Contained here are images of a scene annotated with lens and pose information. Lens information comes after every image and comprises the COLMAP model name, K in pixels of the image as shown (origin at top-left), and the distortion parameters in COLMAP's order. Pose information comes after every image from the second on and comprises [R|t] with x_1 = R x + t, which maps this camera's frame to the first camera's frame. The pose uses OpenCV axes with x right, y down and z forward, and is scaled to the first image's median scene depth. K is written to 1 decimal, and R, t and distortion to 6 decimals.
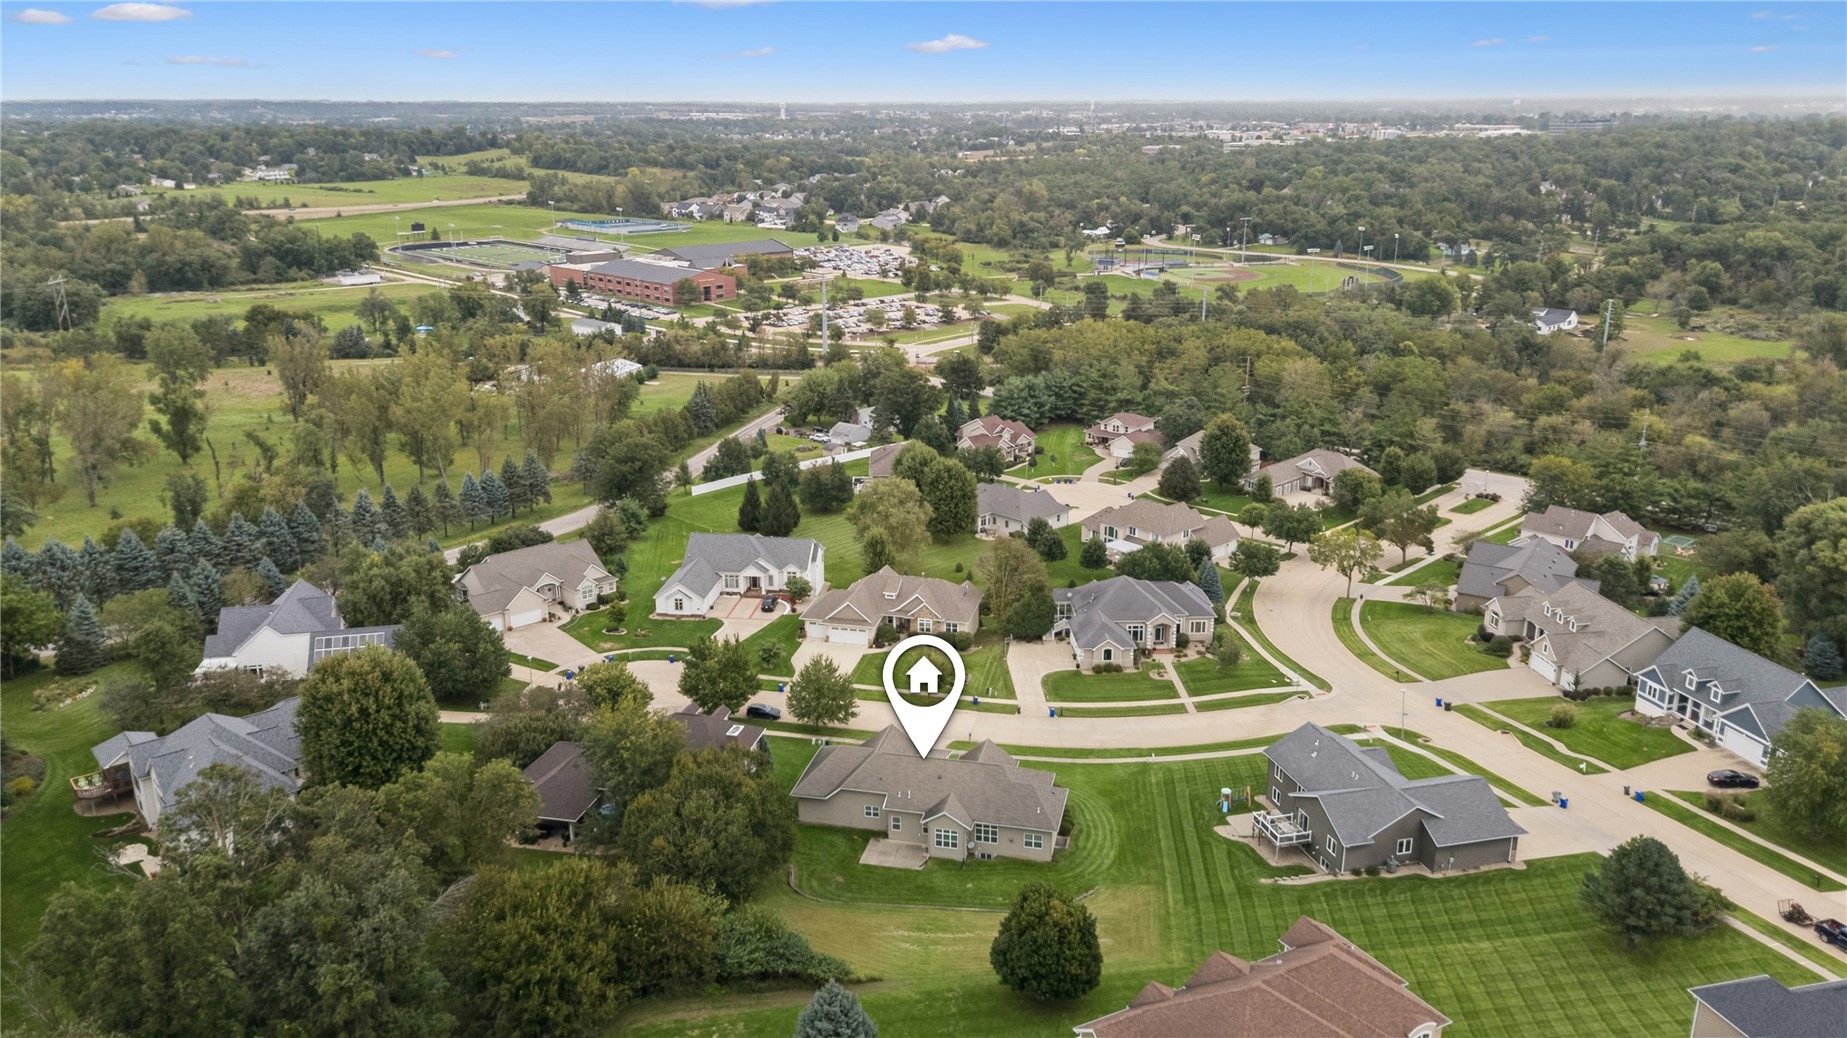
lens RADIAL K [[1365.9, 0, 923.2], [0, 1365.9, 517.7], [0, 0, 1]] dist [0.064791, -0.028011]
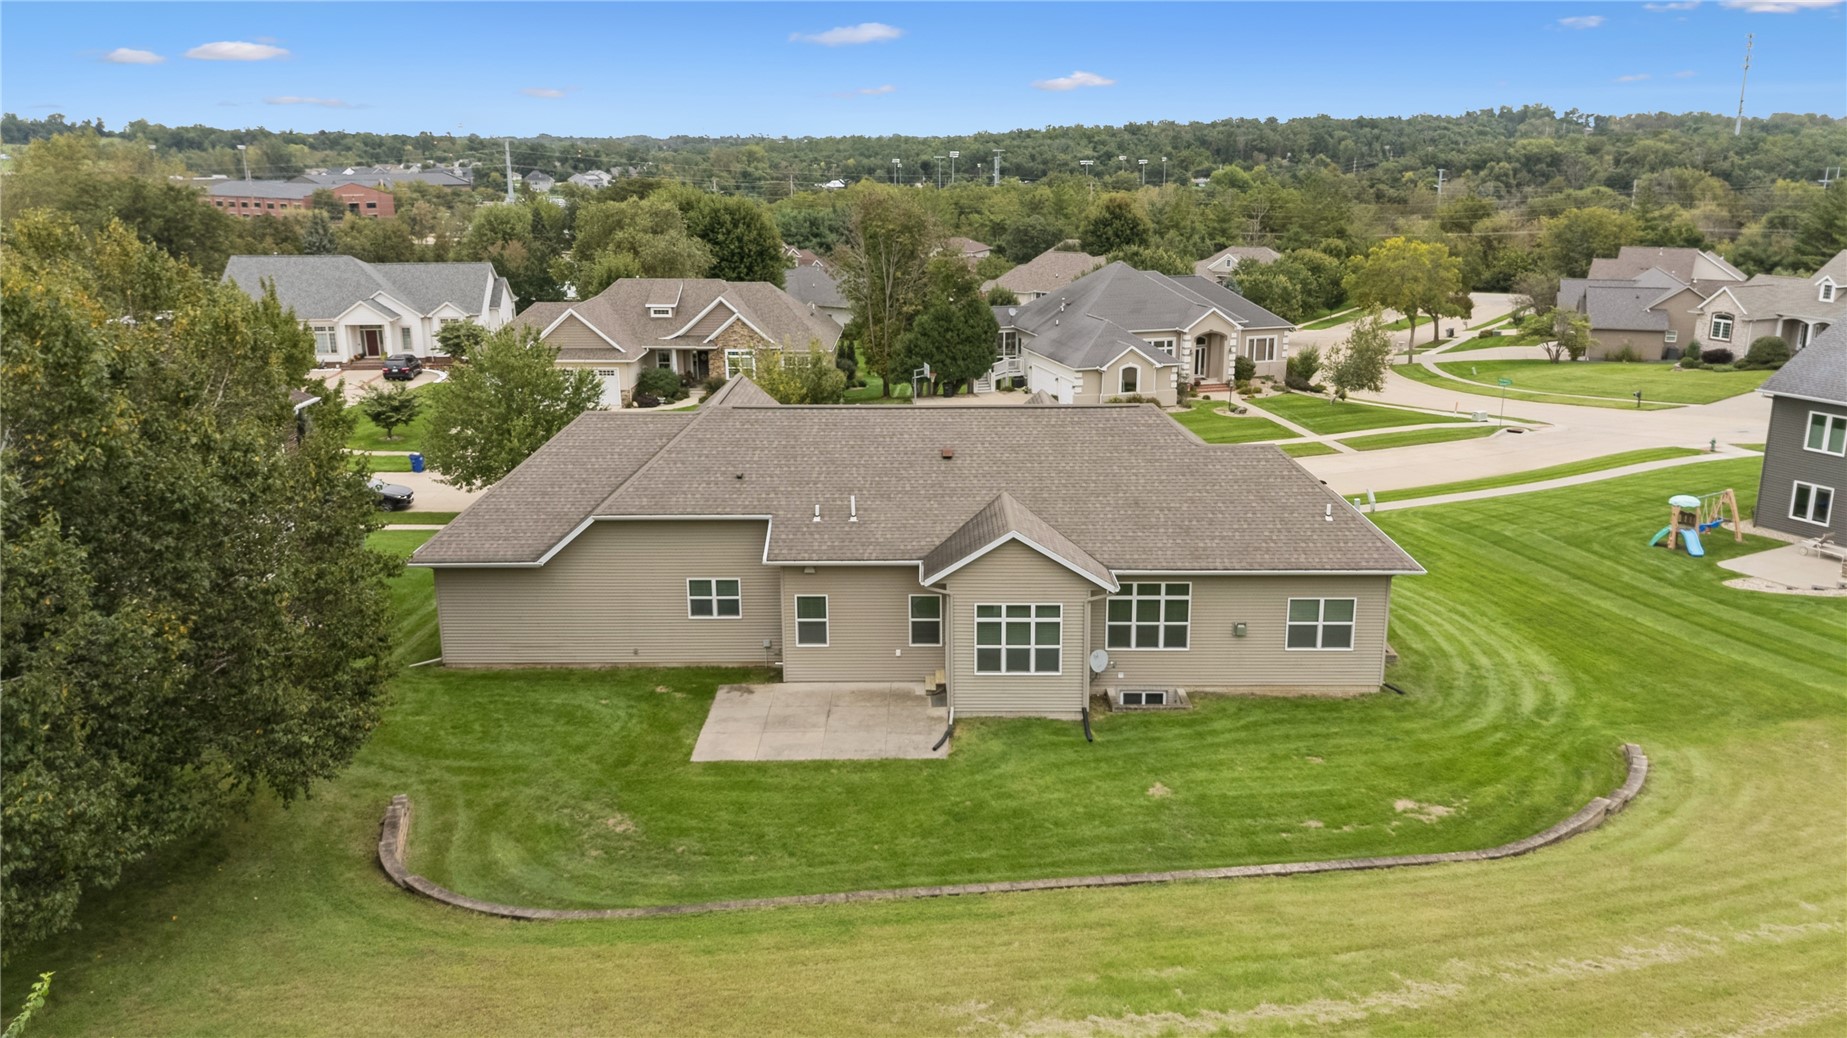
lens RADIAL K [[1365.9, 0, 929.9], [0, 1365.9, 523.2], [0, 0, 1]] dist [0.064791, -0.028011]
pose [[0.976255, -0.062128, 0.207525, -0.038146], [0.068307, 0.997405, -0.022734, 0.154962], [-0.205574, 0.036369, 0.977965, 0.531957]]
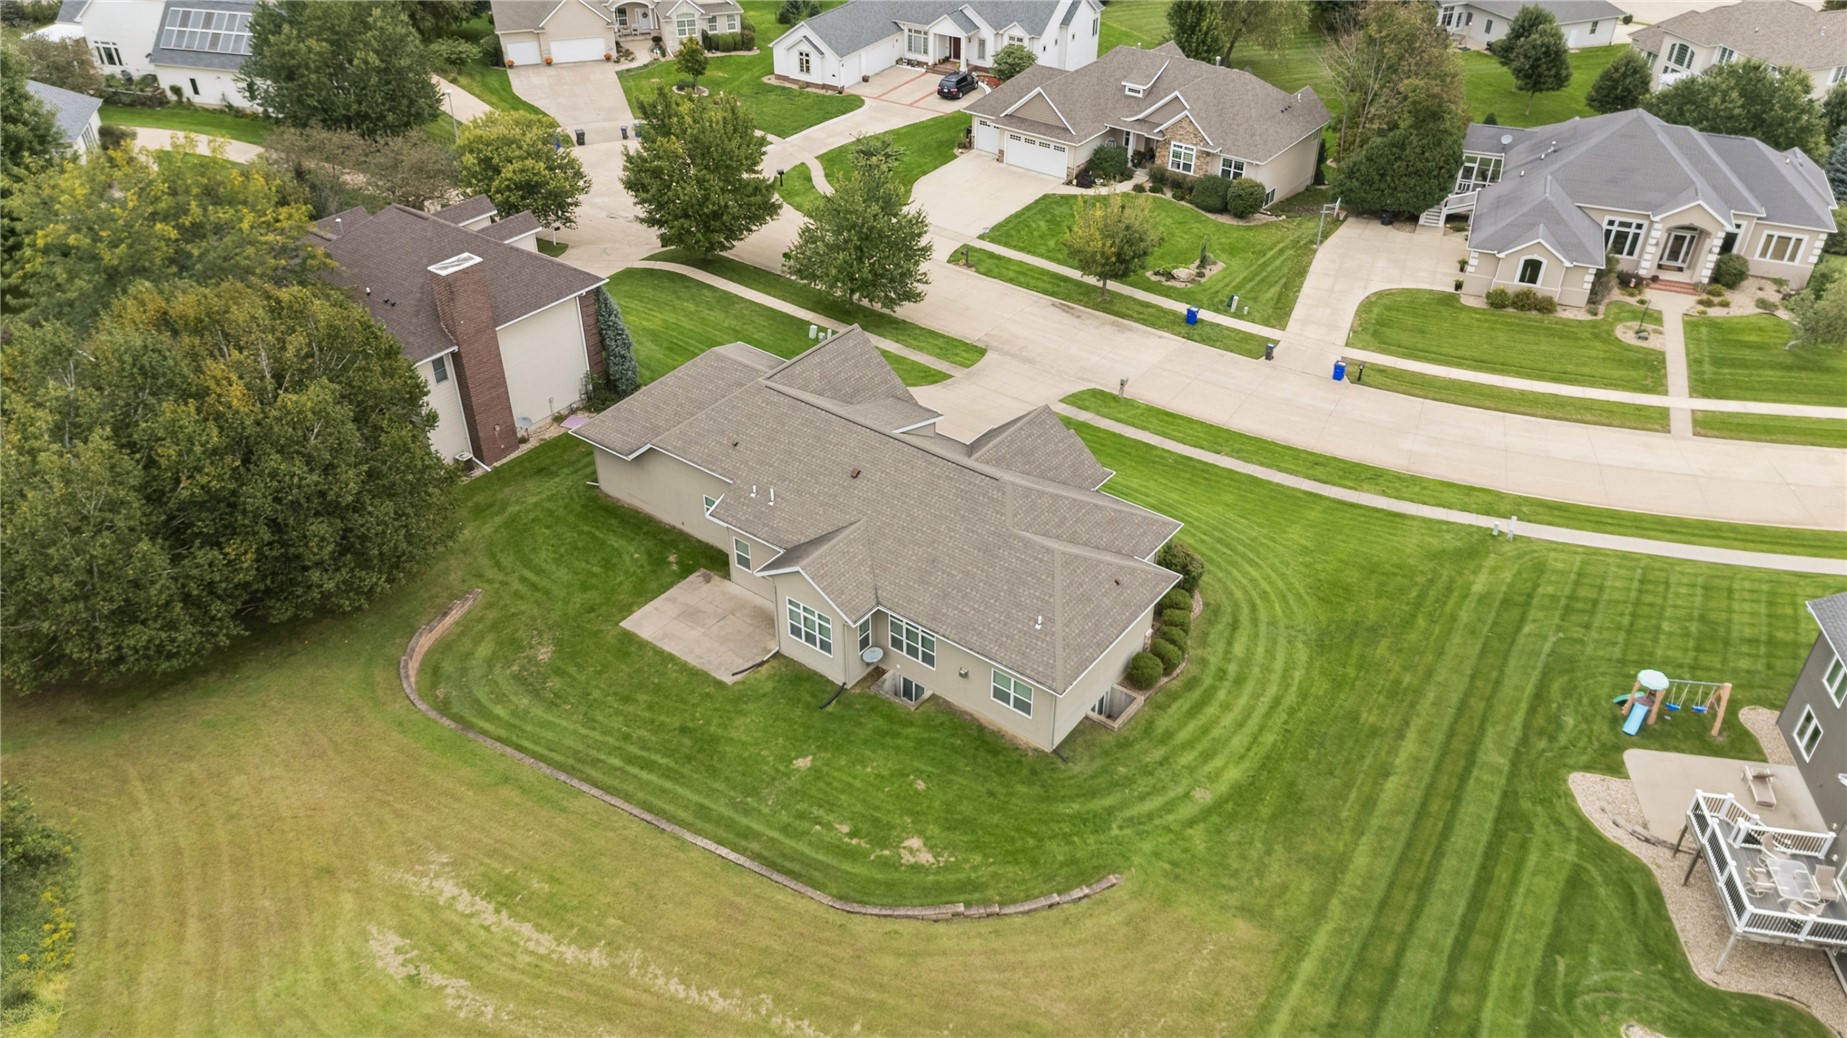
lens RADIAL K [[1365.9, 0, 928.0], [0, 1365.9, 517.7], [0, 0, 1]] dist [0.064791, -0.028011]
pose [[0.911409, 0.238497, -0.335339, 0.124264], [-0.125566, 0.937236, 0.325303, 0.050988], [0.391876, -0.254377, 0.884153, 0.479841]]
